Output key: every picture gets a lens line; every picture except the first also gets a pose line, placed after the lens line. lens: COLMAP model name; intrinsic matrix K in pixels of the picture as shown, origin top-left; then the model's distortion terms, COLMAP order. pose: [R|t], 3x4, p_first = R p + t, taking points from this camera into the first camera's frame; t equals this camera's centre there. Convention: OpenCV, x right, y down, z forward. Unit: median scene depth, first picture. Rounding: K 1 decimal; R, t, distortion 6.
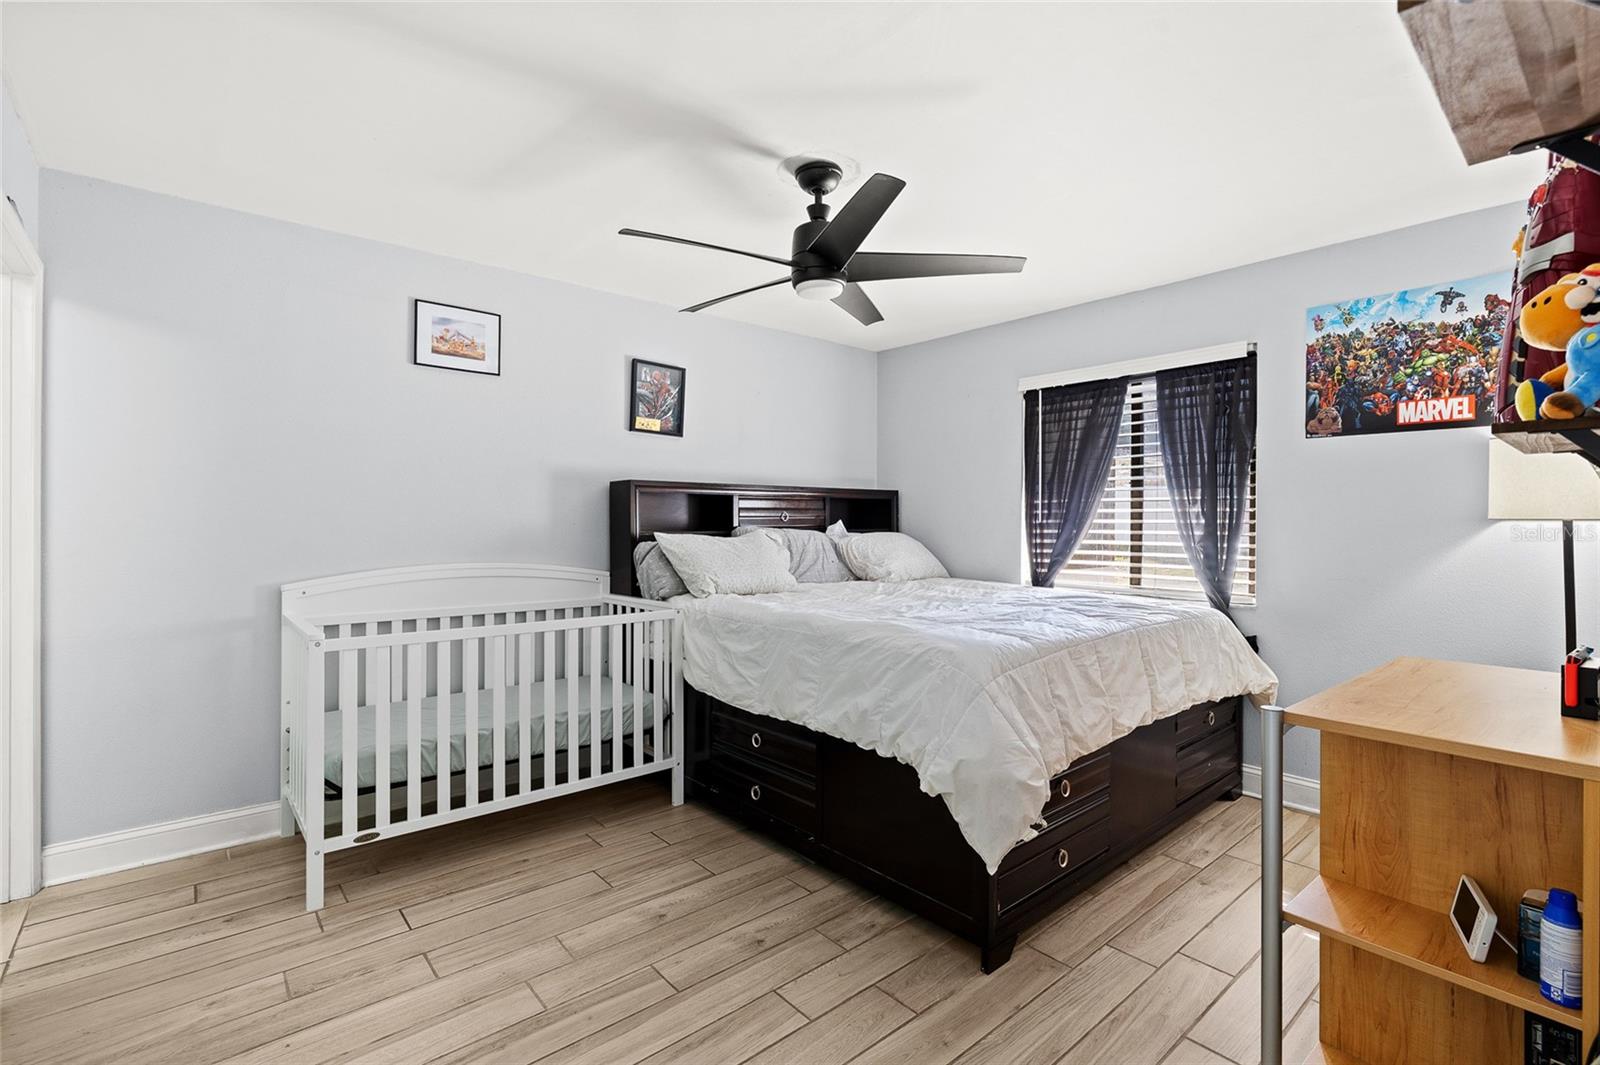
lens RADIAL K [[727.0, 0, 794.3], [0, 727.0, 517.5], [0, 0, 1]] dist [-0.002061, -0.000134]
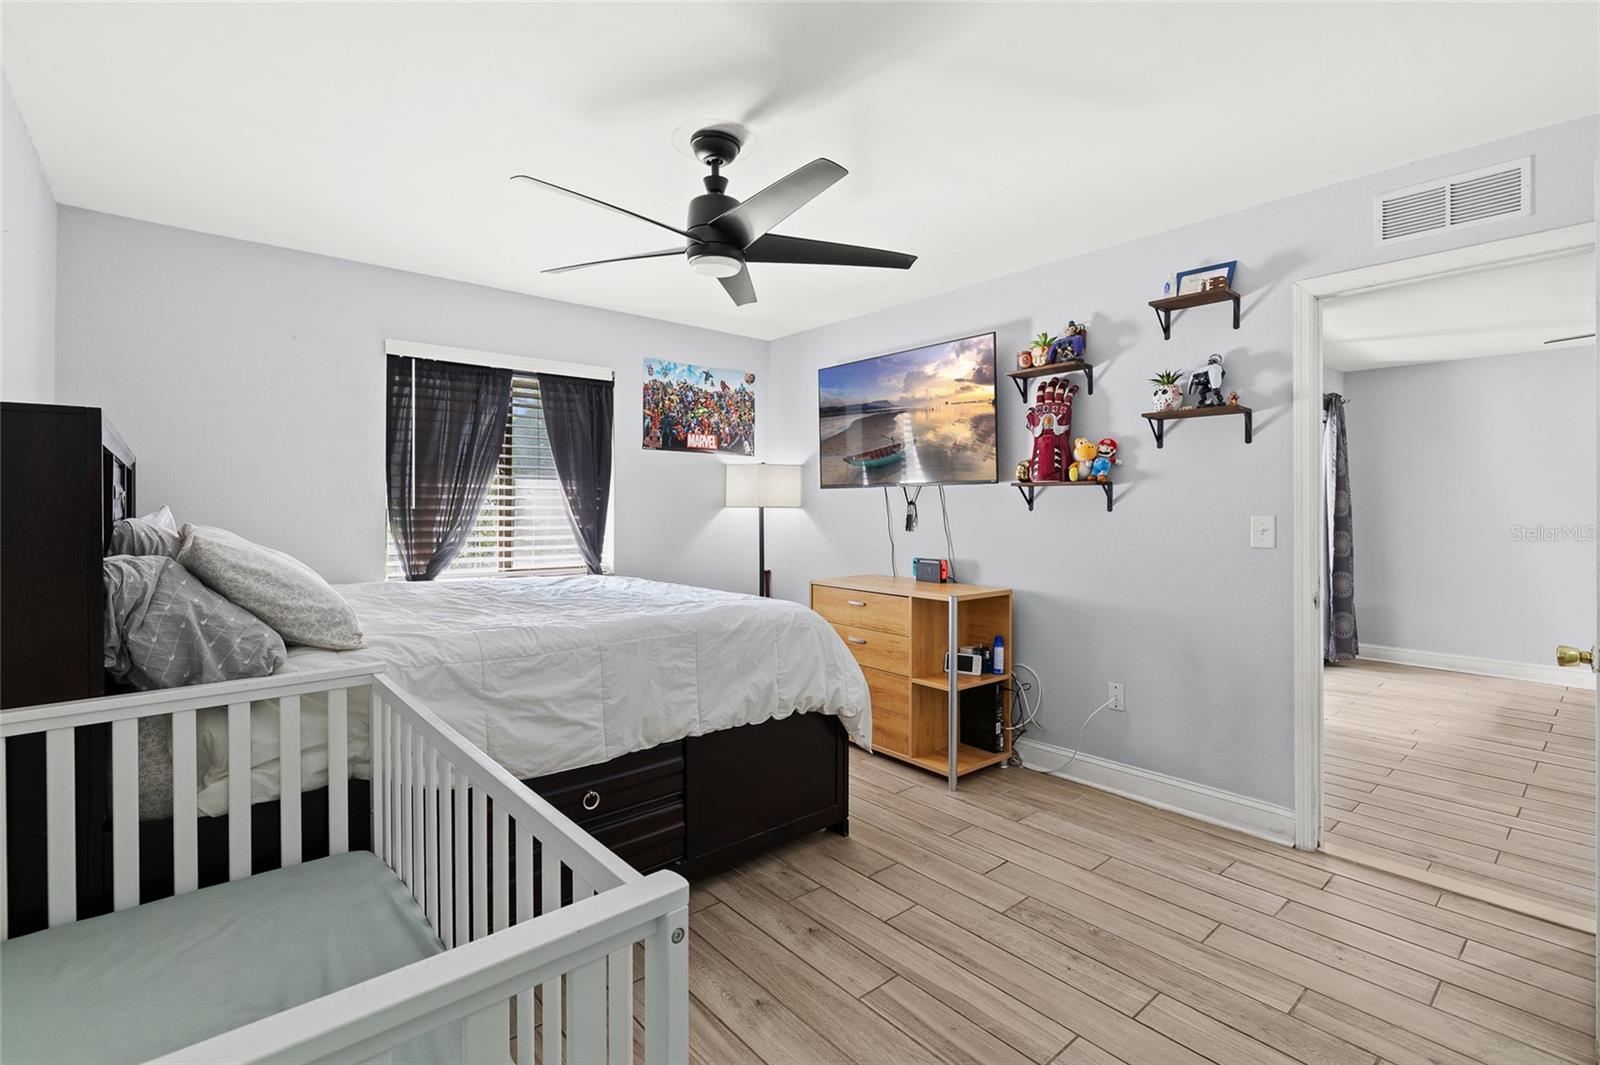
lens RADIAL K [[727.0, 0, 794.3], [0, 727.0, 517.5], [0, 0, 1]] dist [-0.002061, -0.000134]
pose [[-0.000757, -0.015053, 0.999886, -0.768327], [-0.005721, 0.999870, 0.015049, 0.001223], [-0.999983, -0.005709, -0.000843, 0.760463]]
